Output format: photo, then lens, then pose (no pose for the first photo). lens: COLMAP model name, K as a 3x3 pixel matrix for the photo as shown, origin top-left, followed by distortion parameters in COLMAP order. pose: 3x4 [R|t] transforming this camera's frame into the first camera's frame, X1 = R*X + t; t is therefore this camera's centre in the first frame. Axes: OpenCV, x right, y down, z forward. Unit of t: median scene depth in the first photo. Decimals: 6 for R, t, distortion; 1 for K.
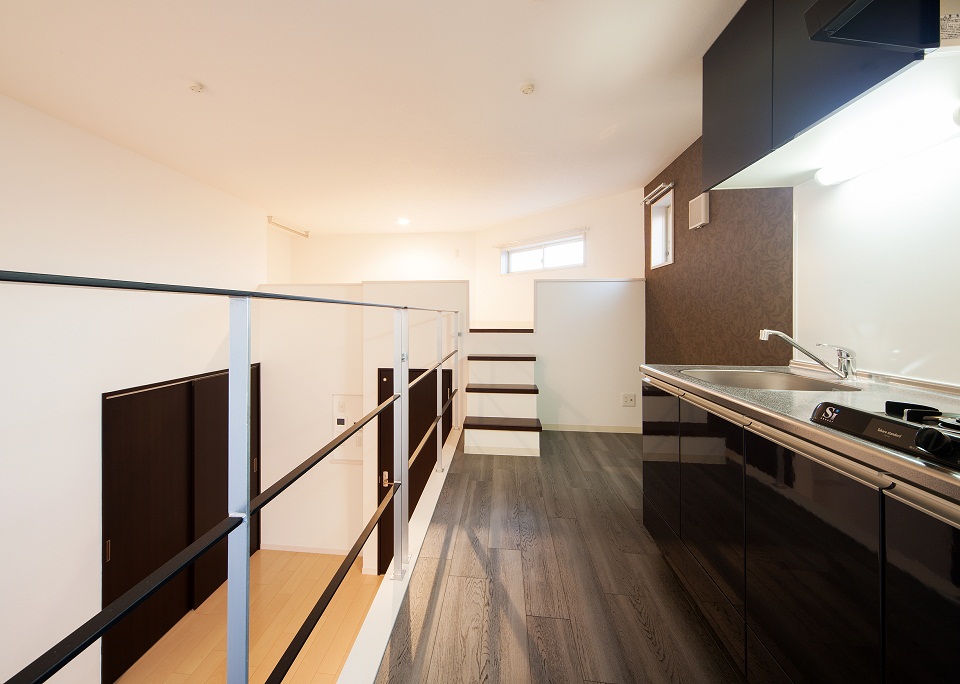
lens RADIAL K [[365.9, 0, 458.2], [0, 365.9, 306.9], [0, 0, 1]] dist [0.000922, -0.000449]
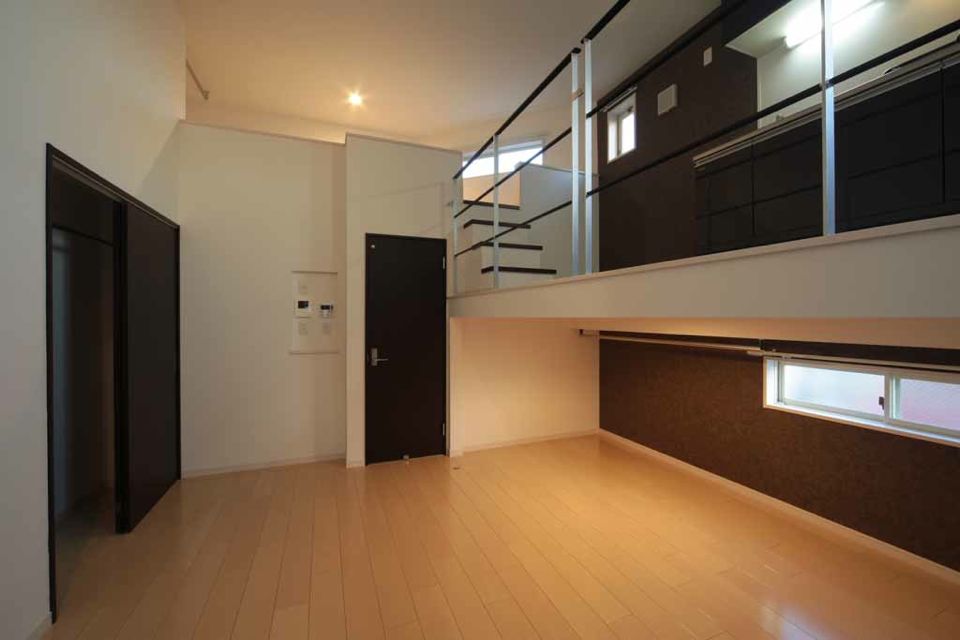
lens RADIAL K [[393.3, 0, 475.7], [0, 393.3, 311.2], [0, 0, 1]] dist [-0.018794, 0.000714]
pose [[0.881667, 0.007322, 0.471816, -0.485934], [-0.010832, 0.999930, 0.004724, 0.394375], [-0.471749, -0.009276, 0.881684, 0.045339]]
